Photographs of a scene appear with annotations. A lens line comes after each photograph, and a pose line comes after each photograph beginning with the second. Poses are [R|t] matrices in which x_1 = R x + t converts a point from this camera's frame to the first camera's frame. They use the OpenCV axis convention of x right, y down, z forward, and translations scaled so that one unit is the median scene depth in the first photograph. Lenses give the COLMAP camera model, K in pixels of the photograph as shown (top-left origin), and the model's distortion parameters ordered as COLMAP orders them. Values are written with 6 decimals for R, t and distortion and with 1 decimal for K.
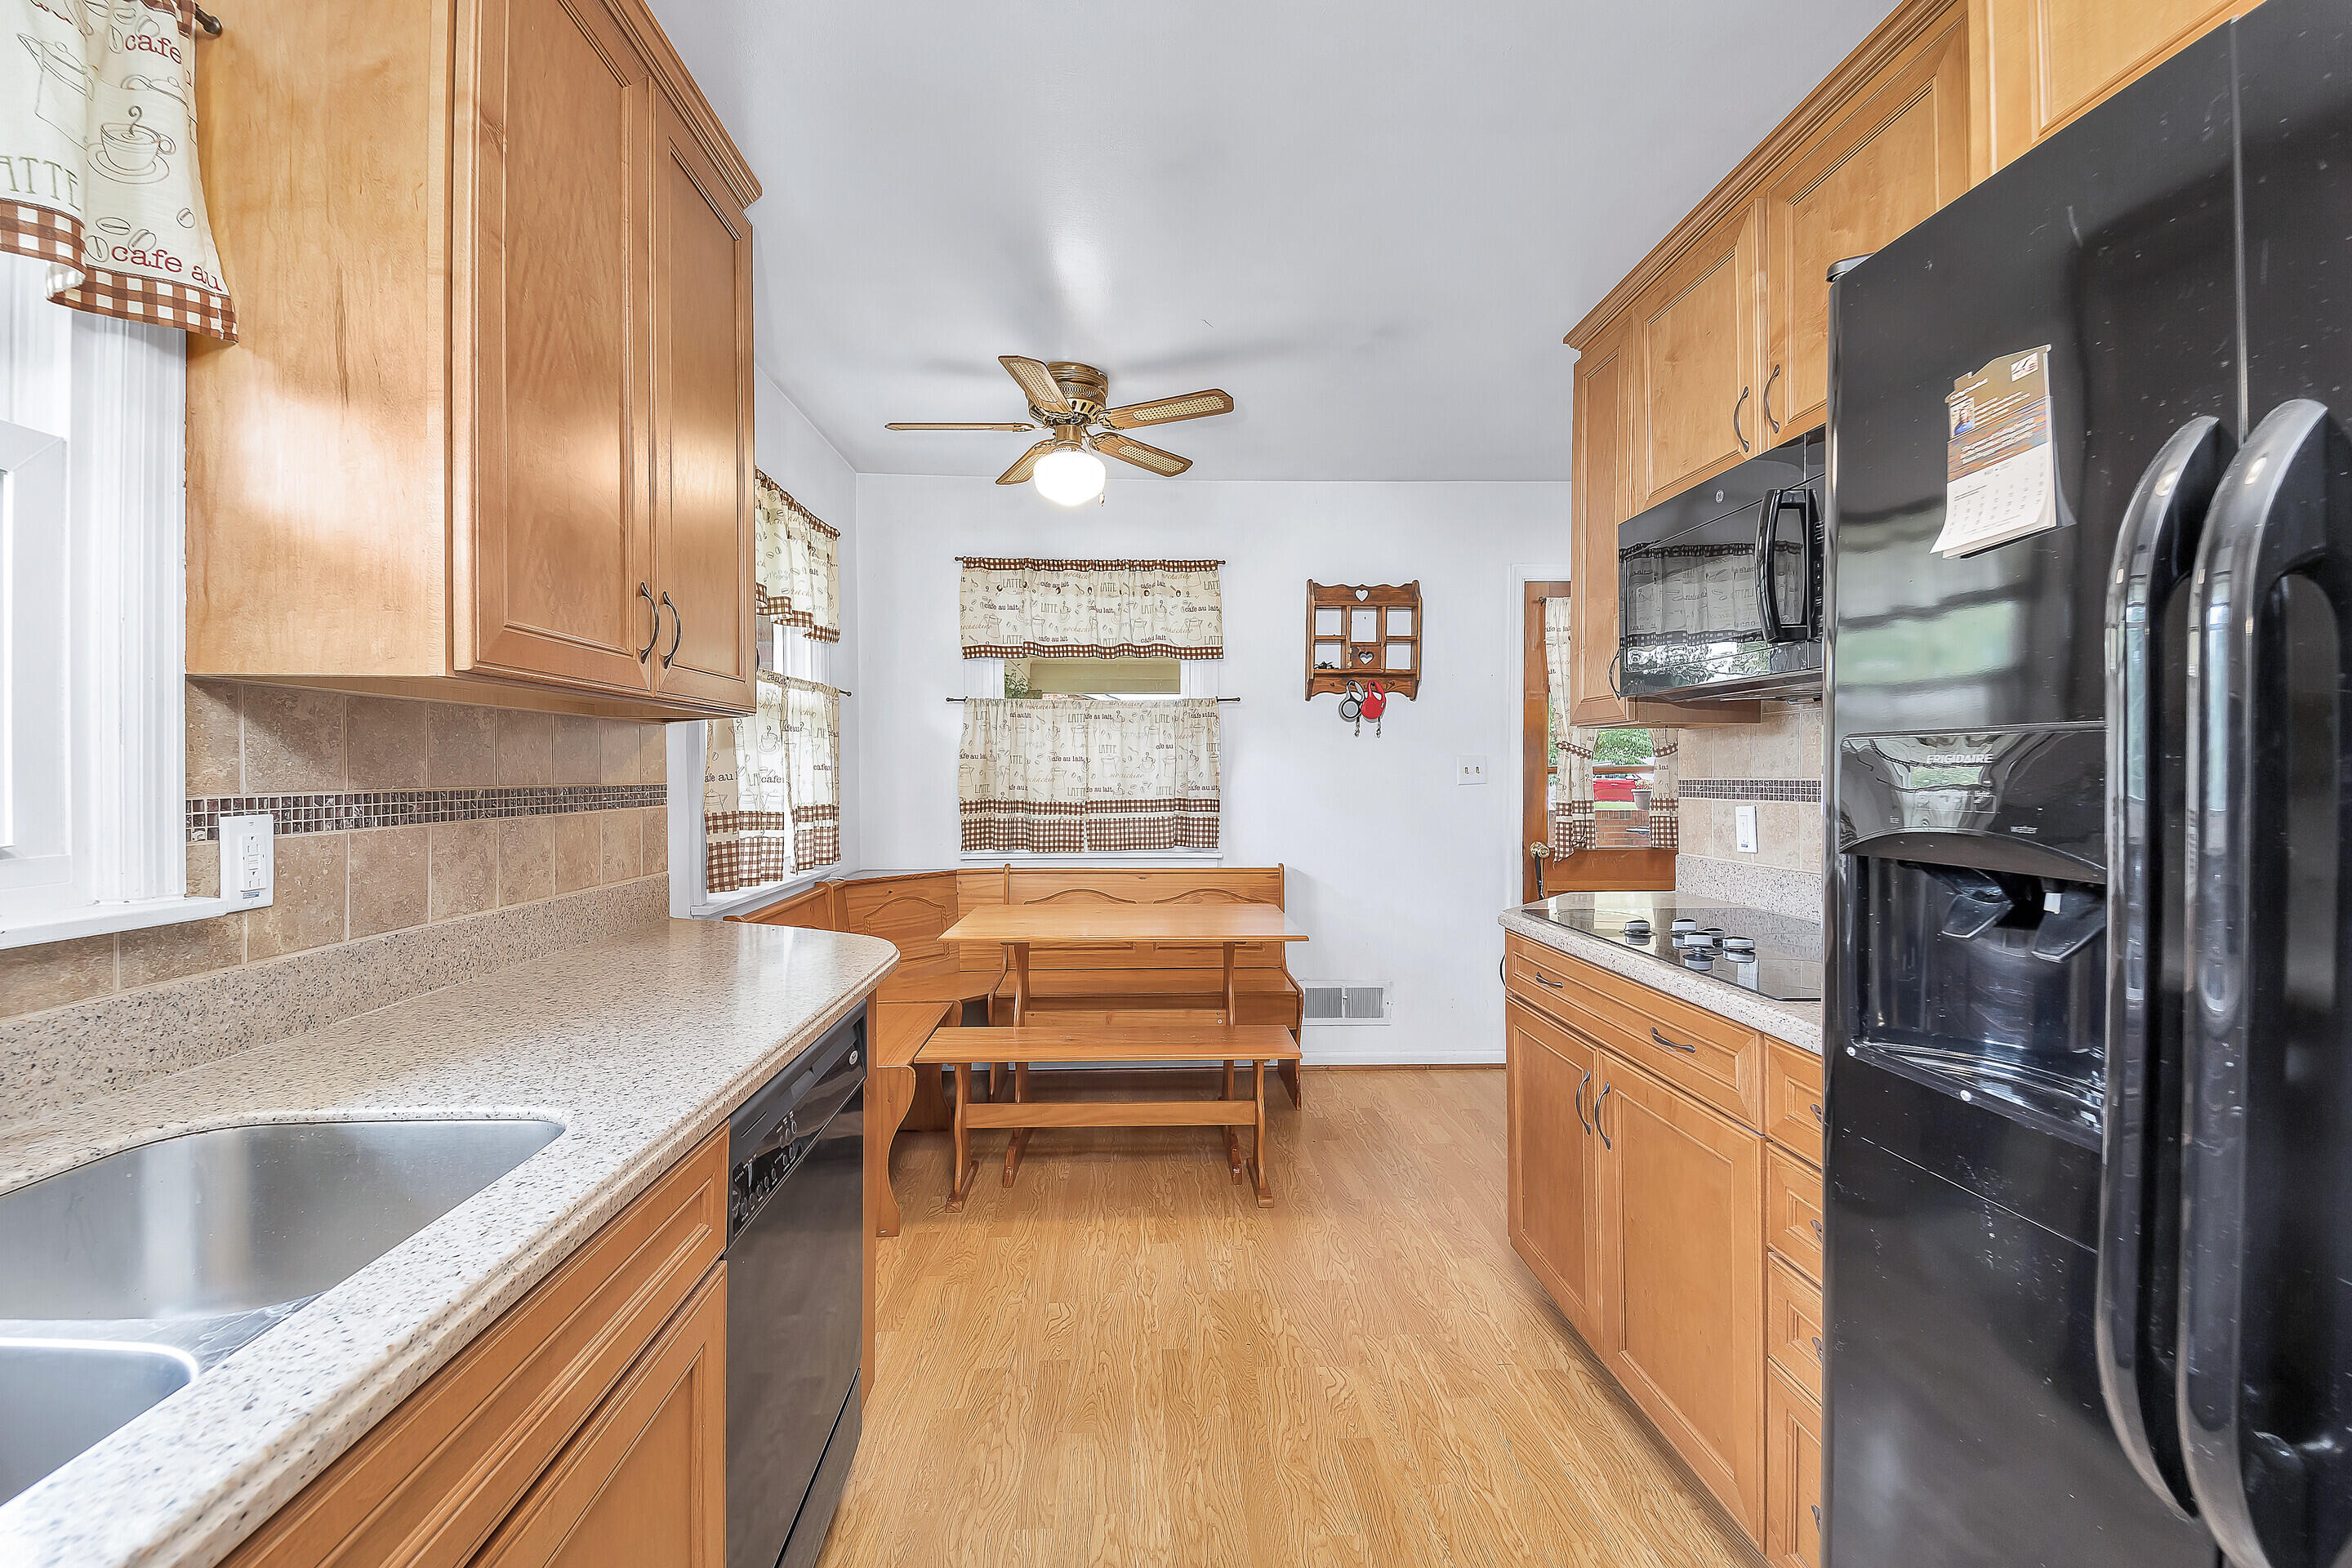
lens RADIAL K [[970.3, 0, 1167.9], [0, 970.3, 771.8], [0, 0, 1]] dist [0.000925, -0.000128]
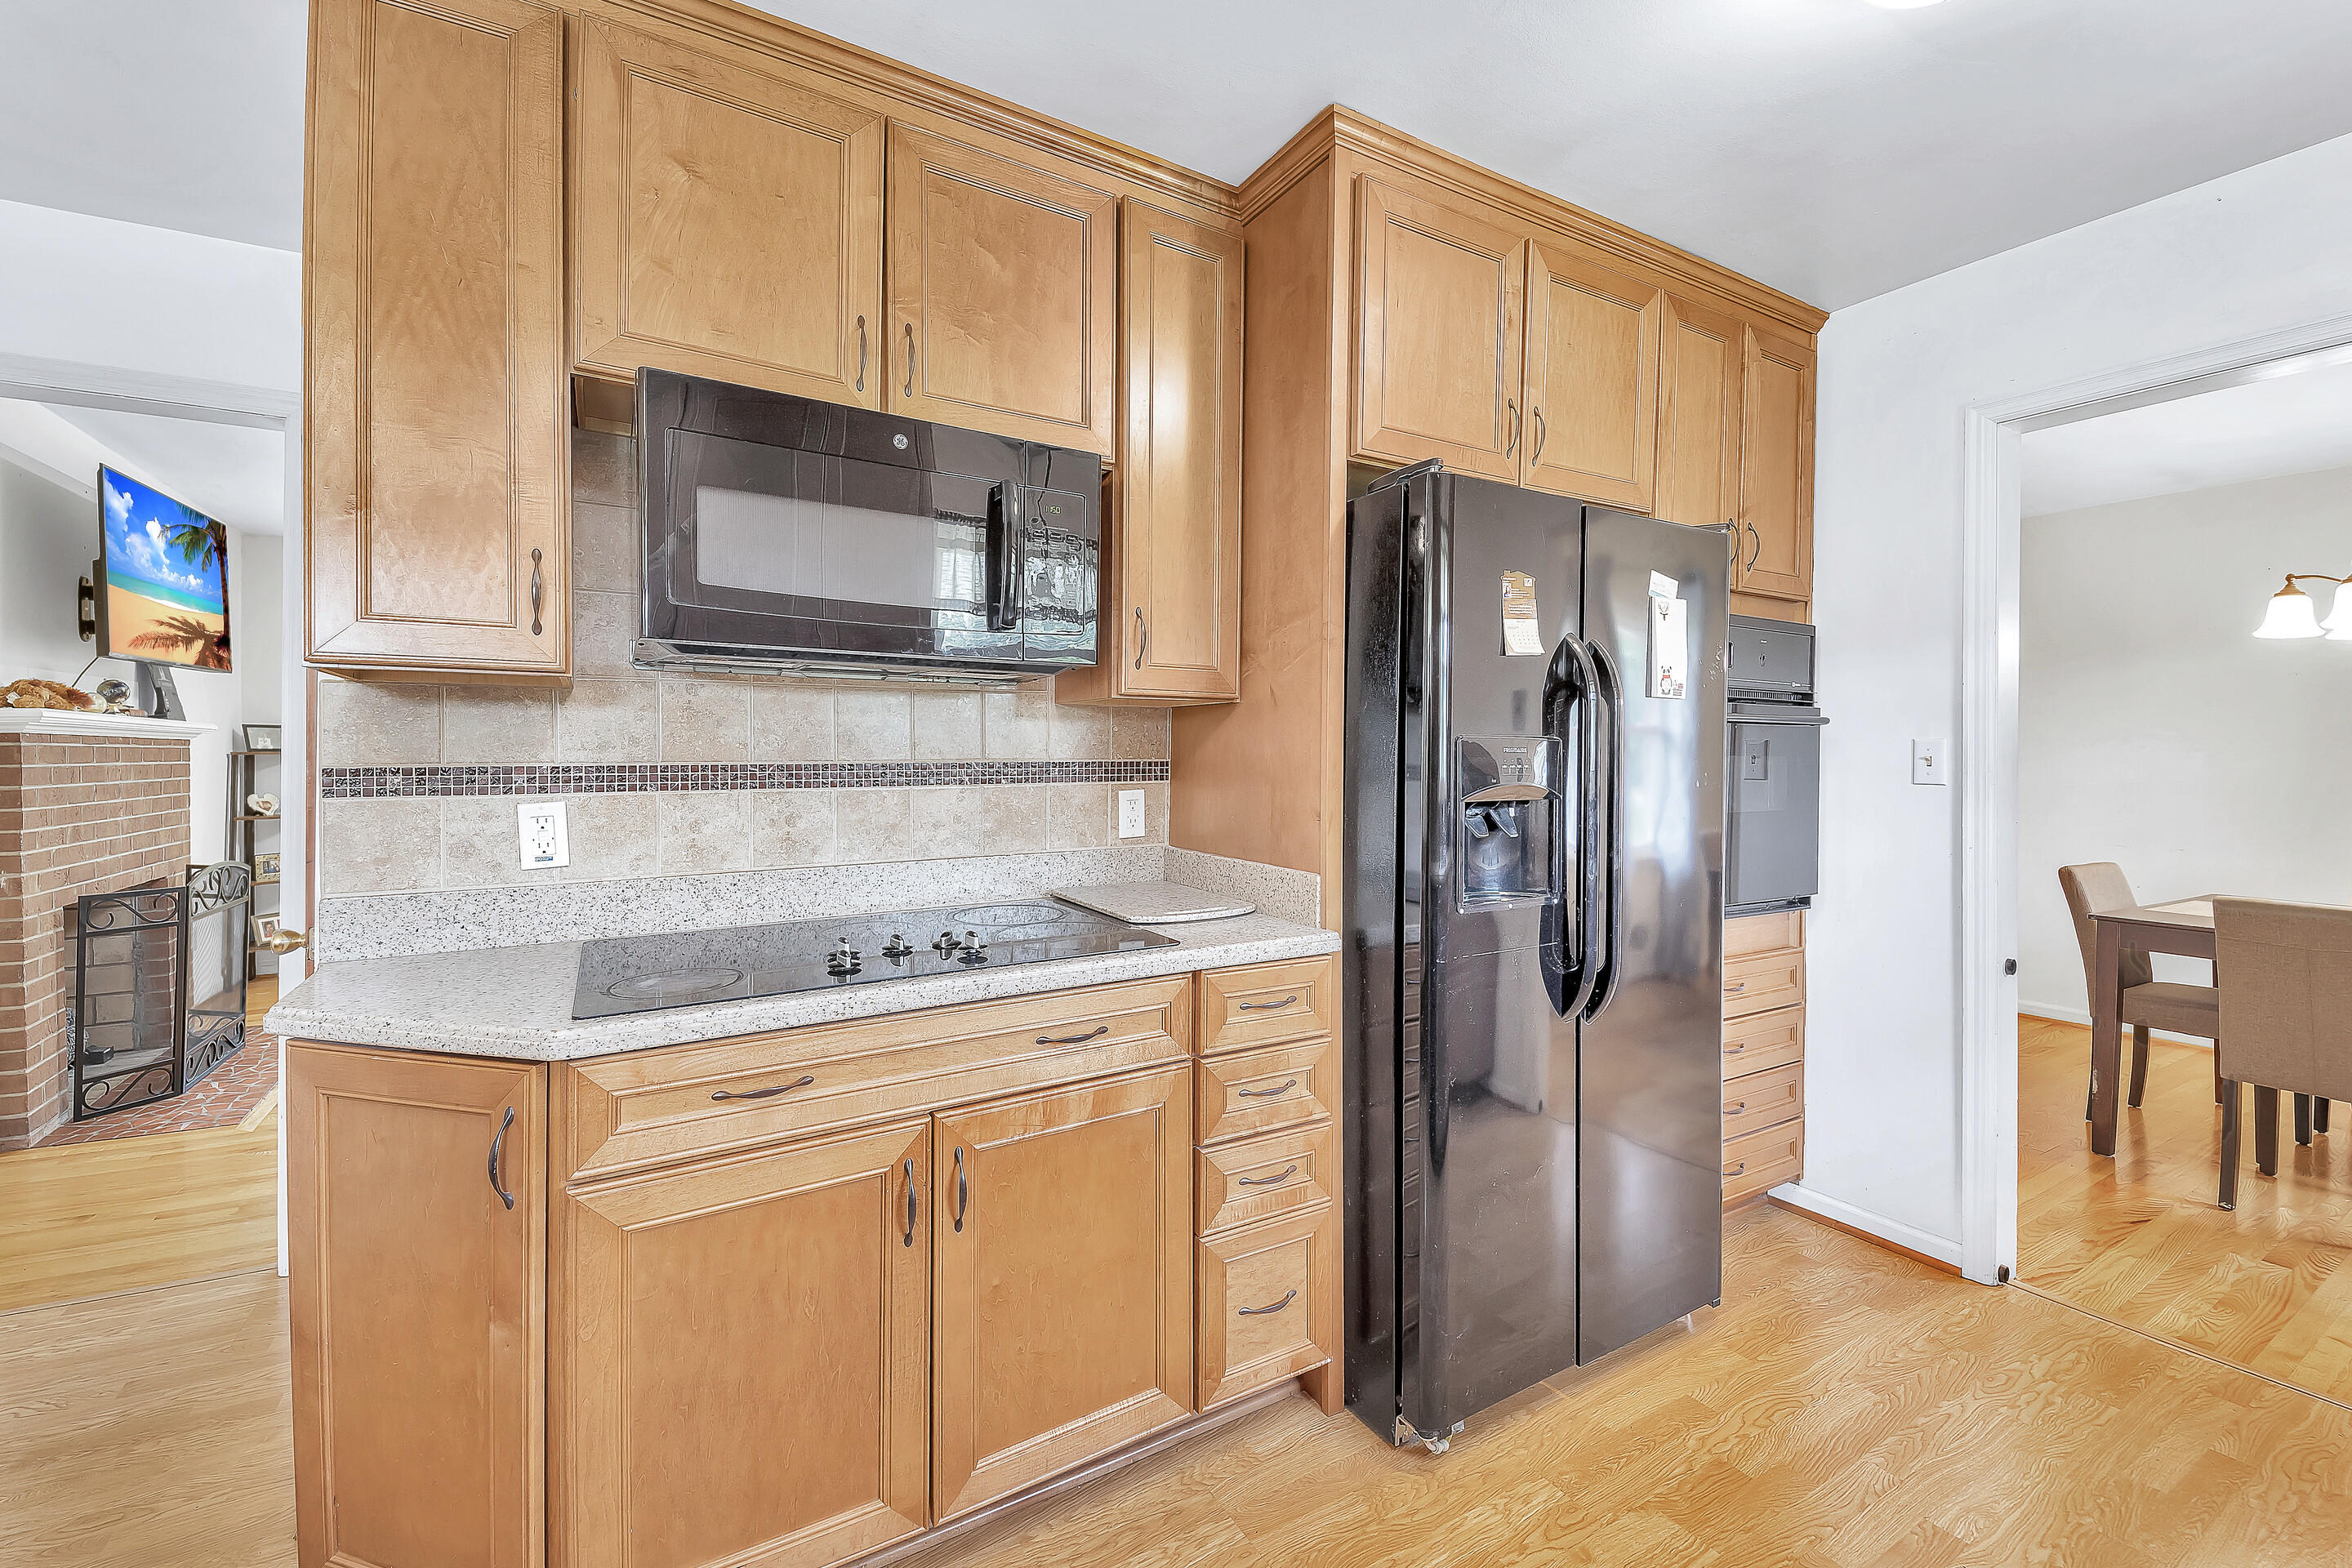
lens RADIAL K [[970.3, 0, 1167.9], [0, 970.3, 771.8], [0, 0, 1]] dist [0.000925, -0.000128]
pose [[-0.457872, -0.017219, 0.888852, -0.396989], [0.003362, 0.999772, 0.021099, -0.001992], [-0.889012, 0.012649, -0.457709, 1.364506]]
